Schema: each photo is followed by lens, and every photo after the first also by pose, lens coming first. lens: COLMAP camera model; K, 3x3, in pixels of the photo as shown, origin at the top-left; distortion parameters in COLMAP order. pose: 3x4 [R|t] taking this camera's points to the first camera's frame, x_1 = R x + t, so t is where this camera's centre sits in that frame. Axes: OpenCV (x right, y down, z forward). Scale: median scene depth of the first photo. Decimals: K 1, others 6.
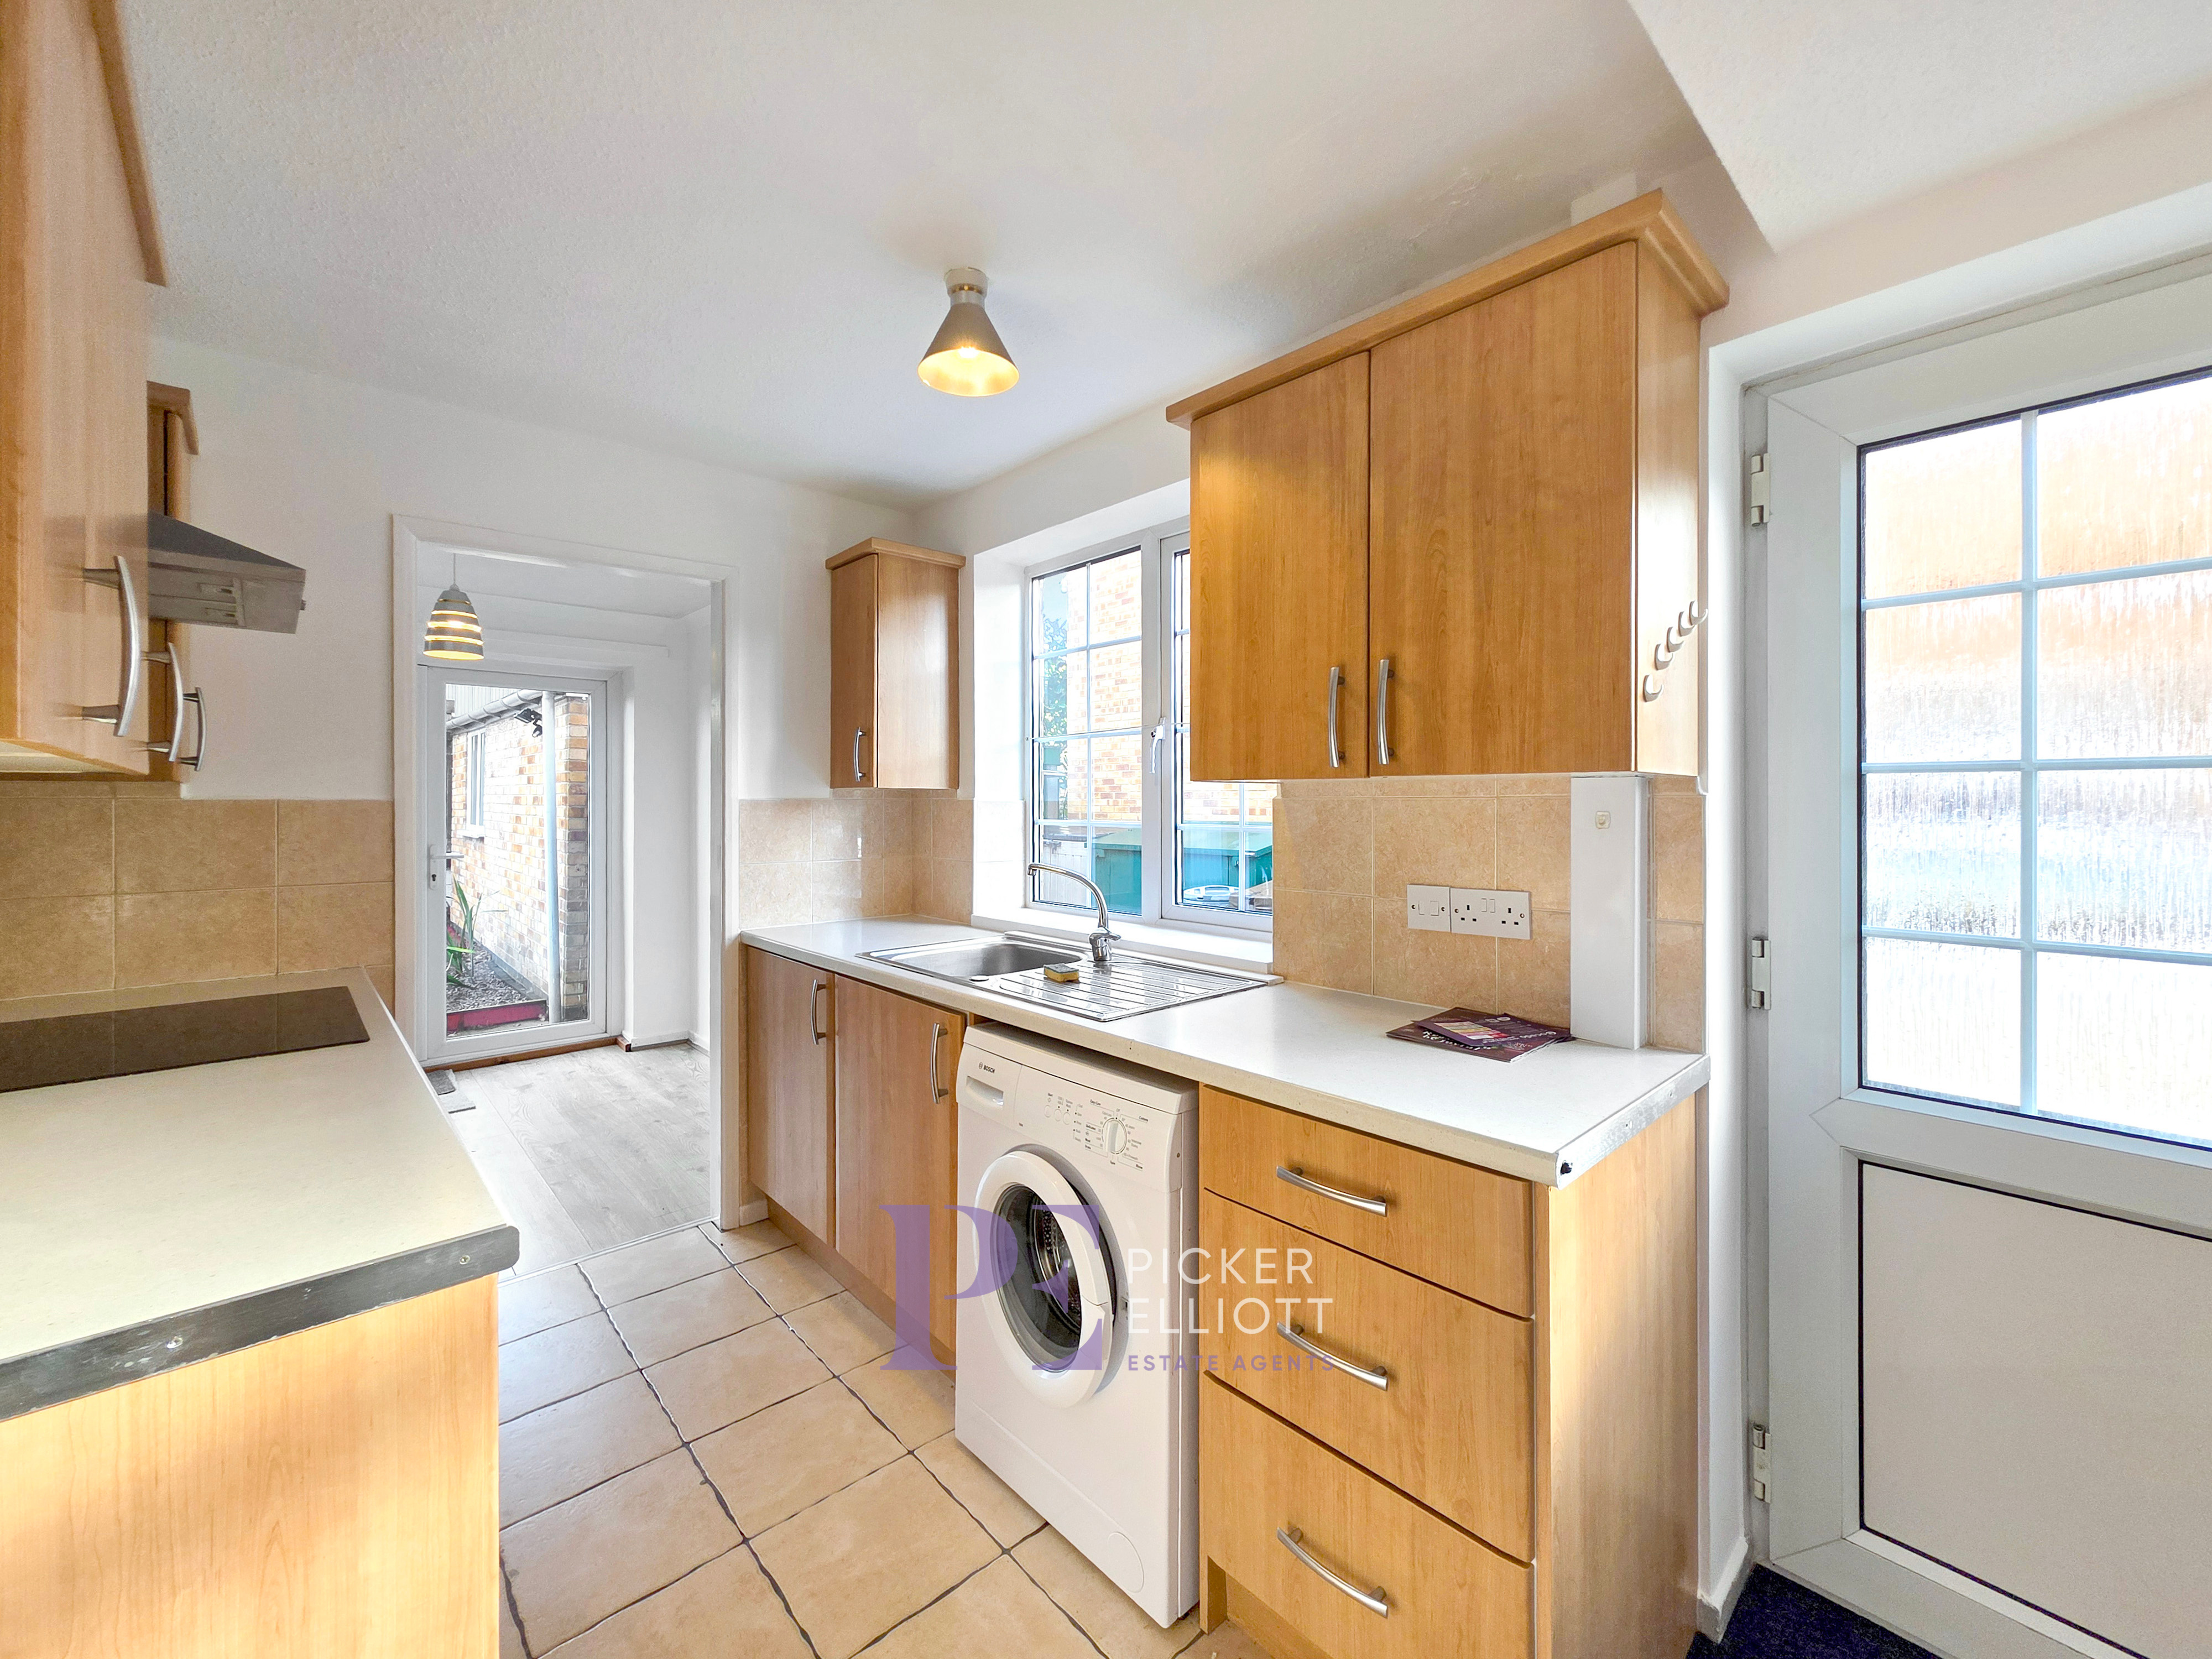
lens RADIAL K [[908.9, 0, 1087.0], [0, 908.9, 796.5], [0, 0, 1]] dist [-0.000311, 0.000165]
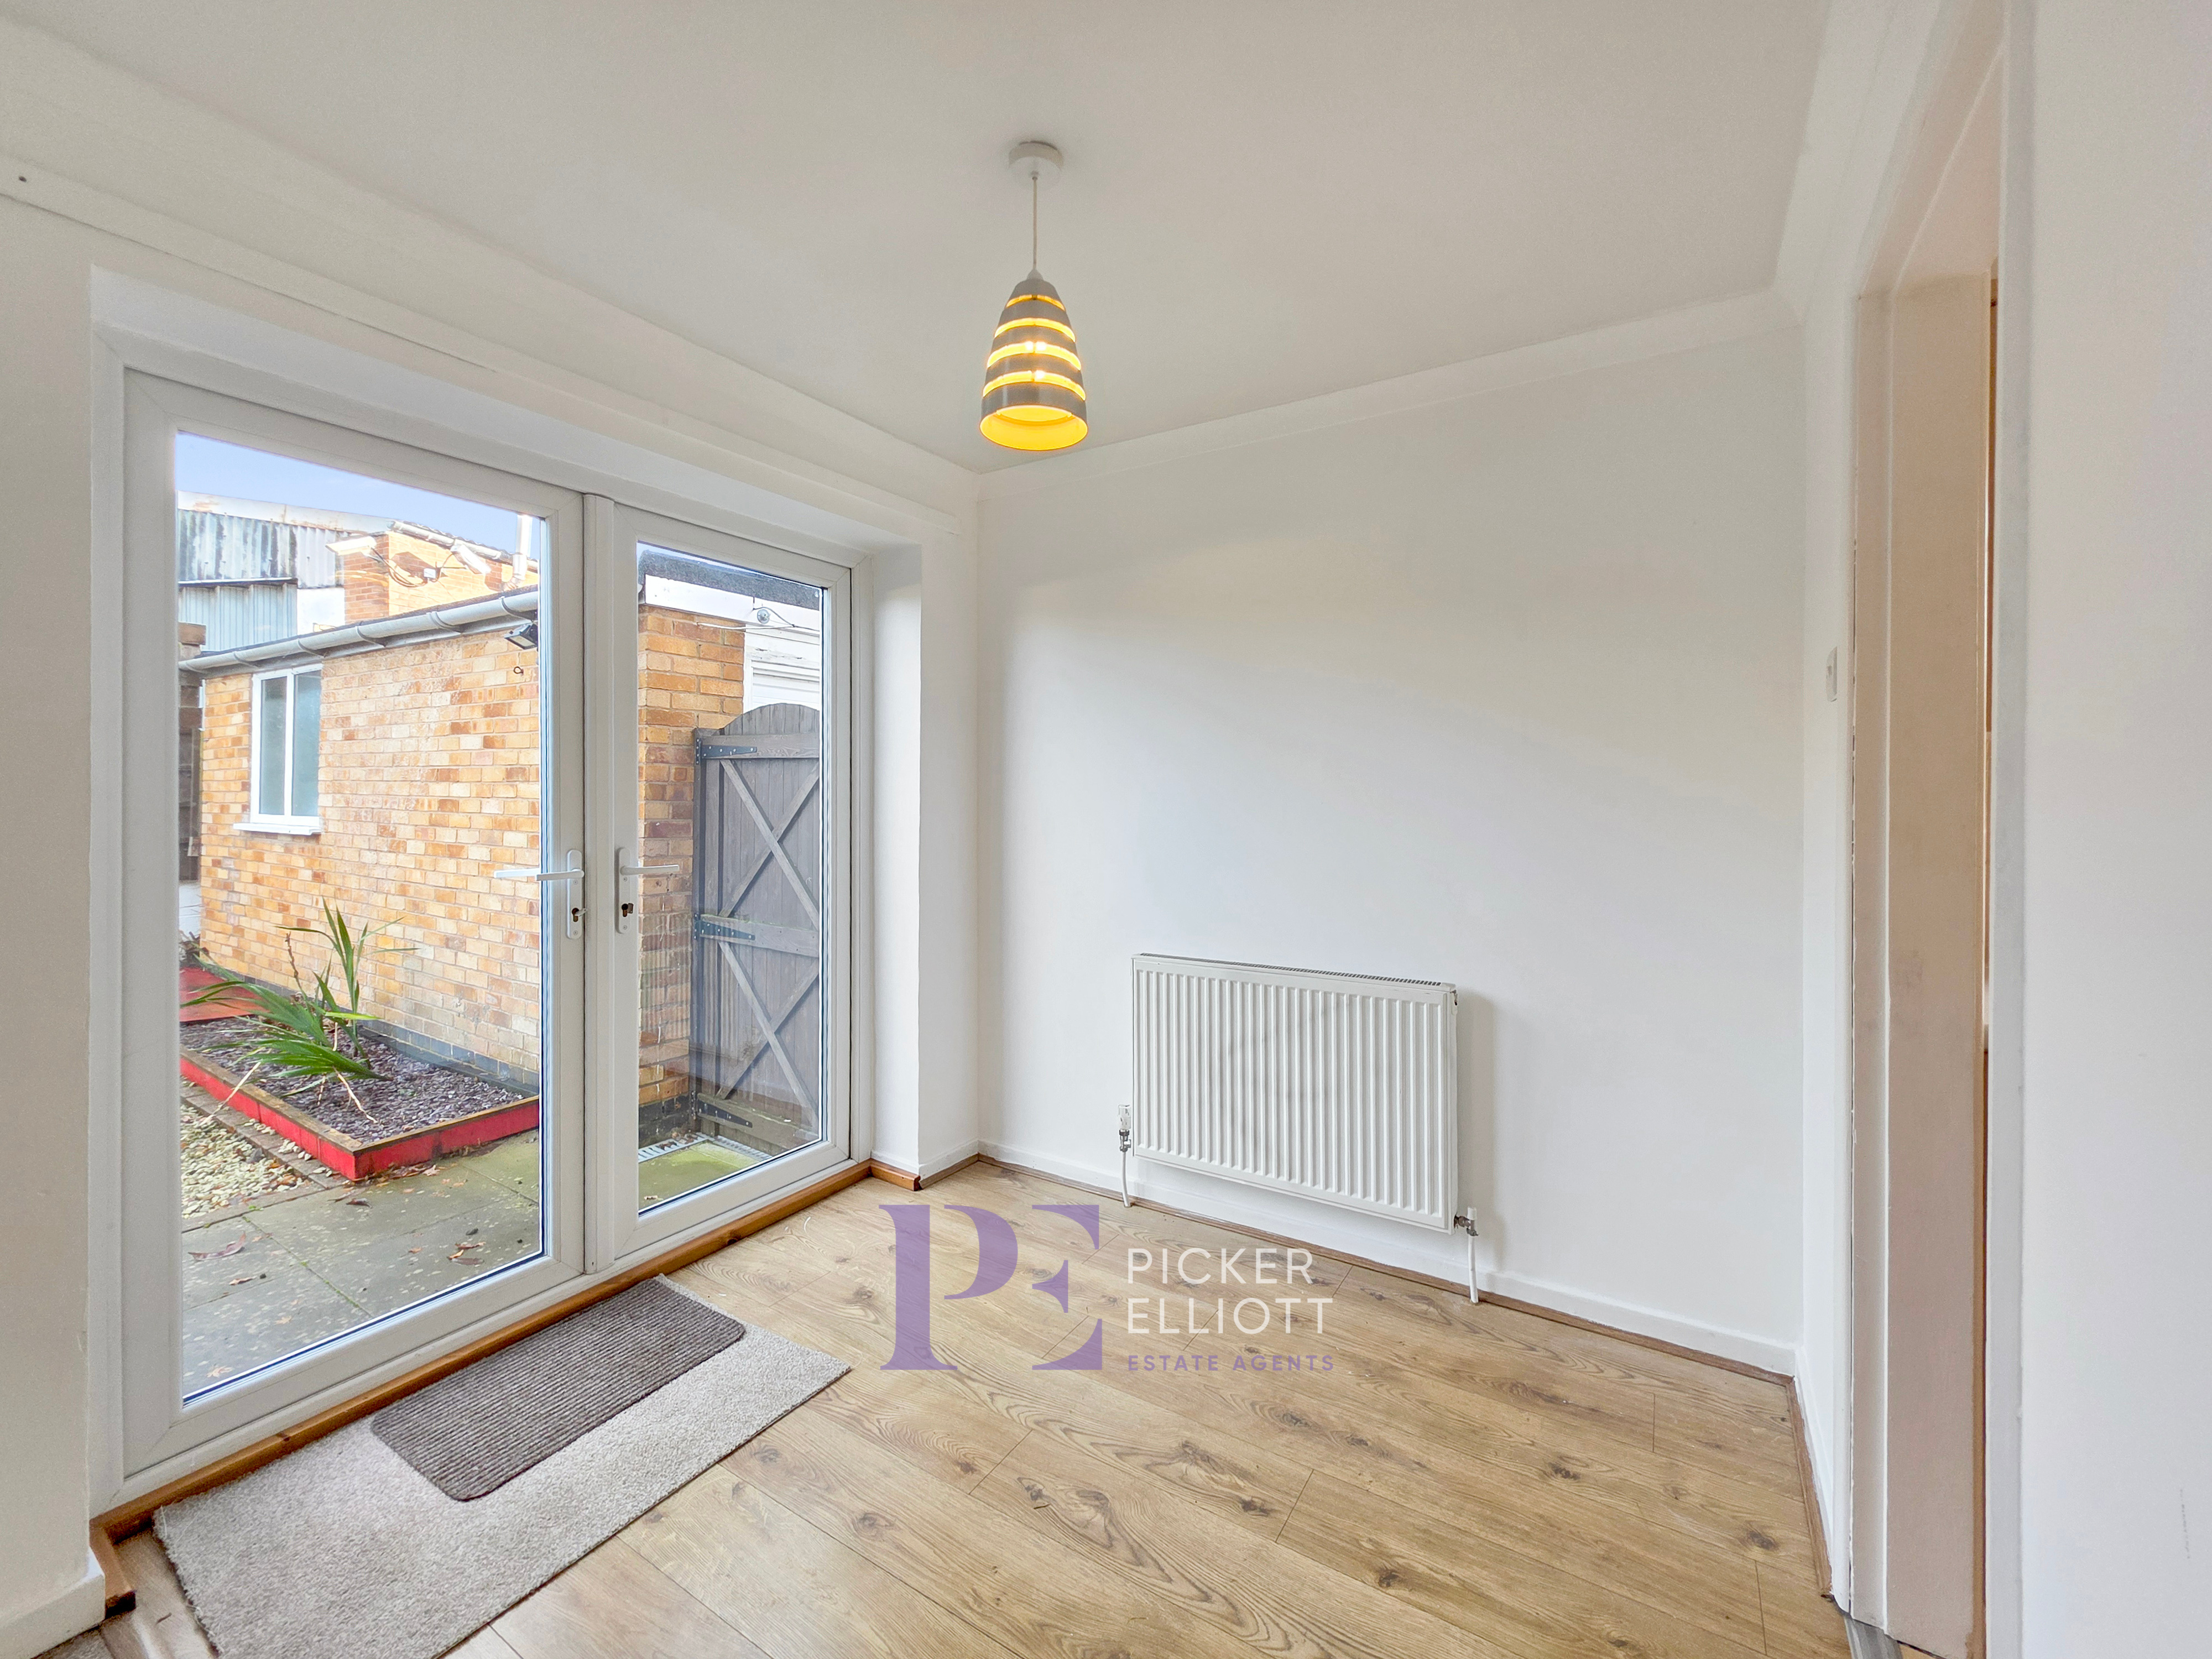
lens RADIAL K [[908.9, 0, 1105.3], [0, 908.9, 827.0], [0, 0, 1]] dist [-0.000311, 0.000165]
pose [[0.959355, 0.001115, 0.282199, -0.789822], [-0.011509, 0.999315, 0.035179, 0.027533], [-0.281966, -0.036997, 0.958711, 0.568931]]
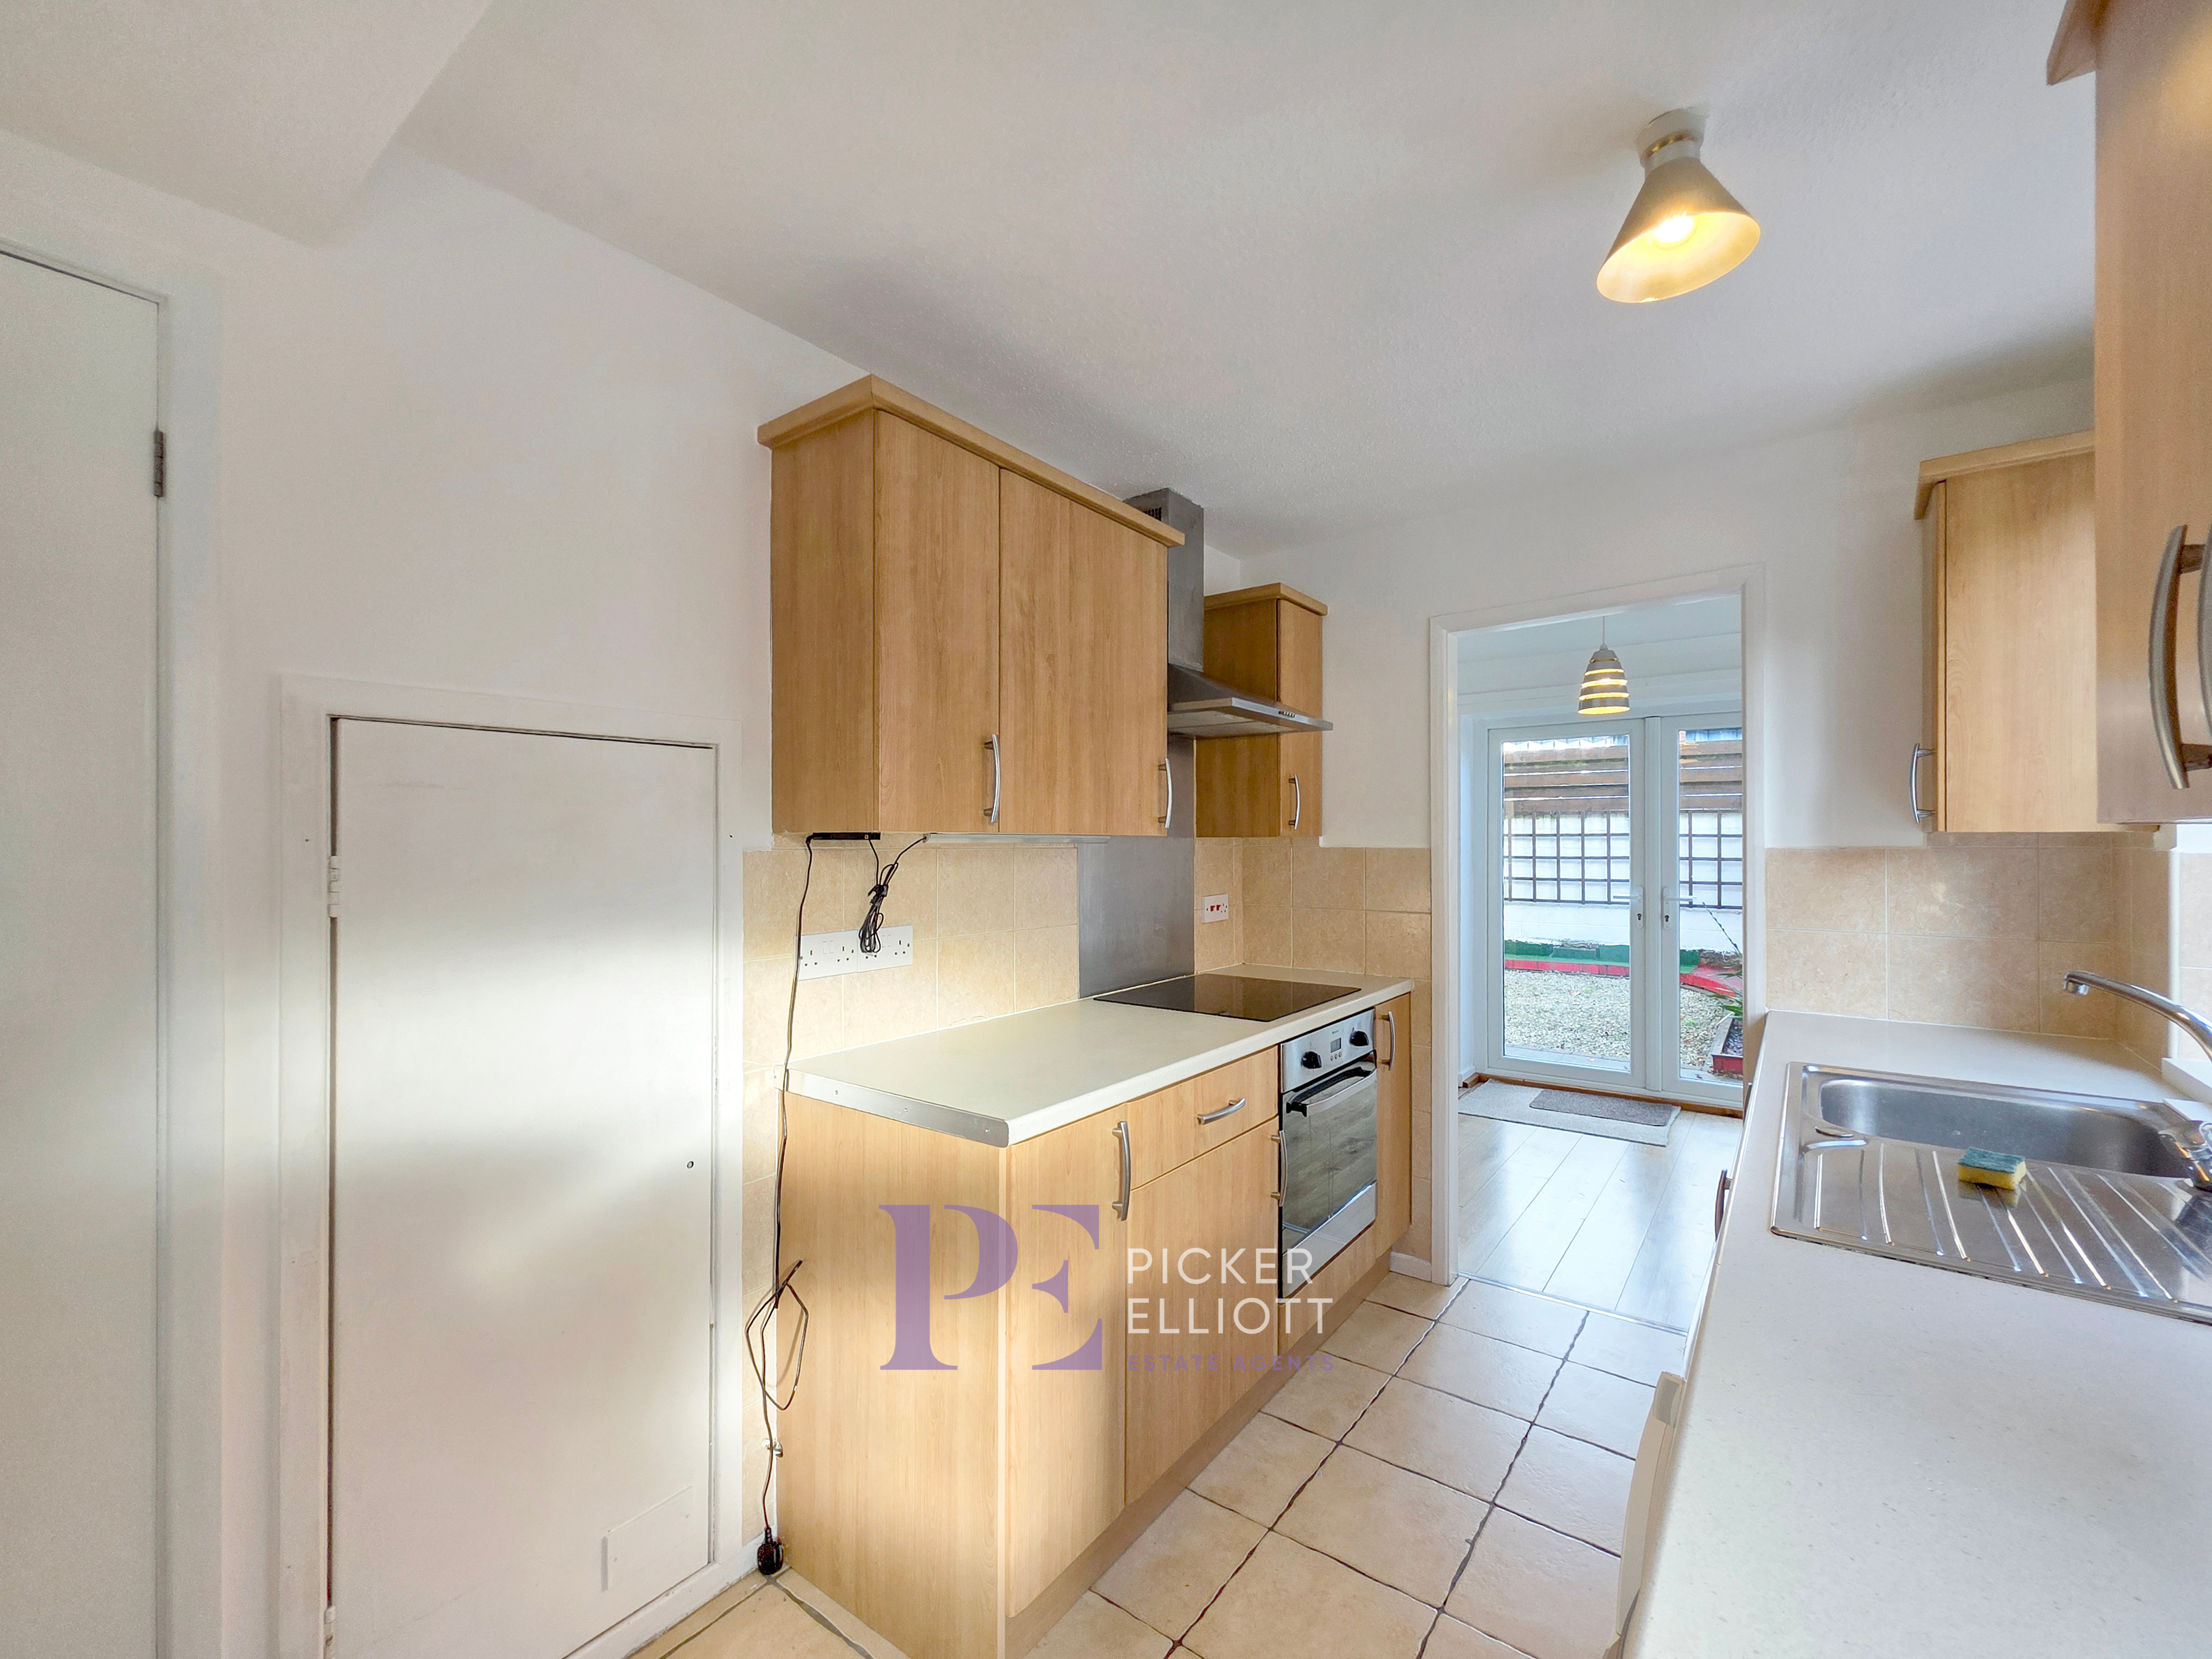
lens RADIAL K [[908.9, 0, 1110.2], [0, 908.9, 847.1], [0, 0, 1]] dist [-0.000311, 0.000165]
pose [[0.195994, 0.005805, -0.980588, 0.238329], [0.004038, 0.999969, 0.006726, -0.004239], [0.980597, -0.005278, 0.195964, 0.218371]]
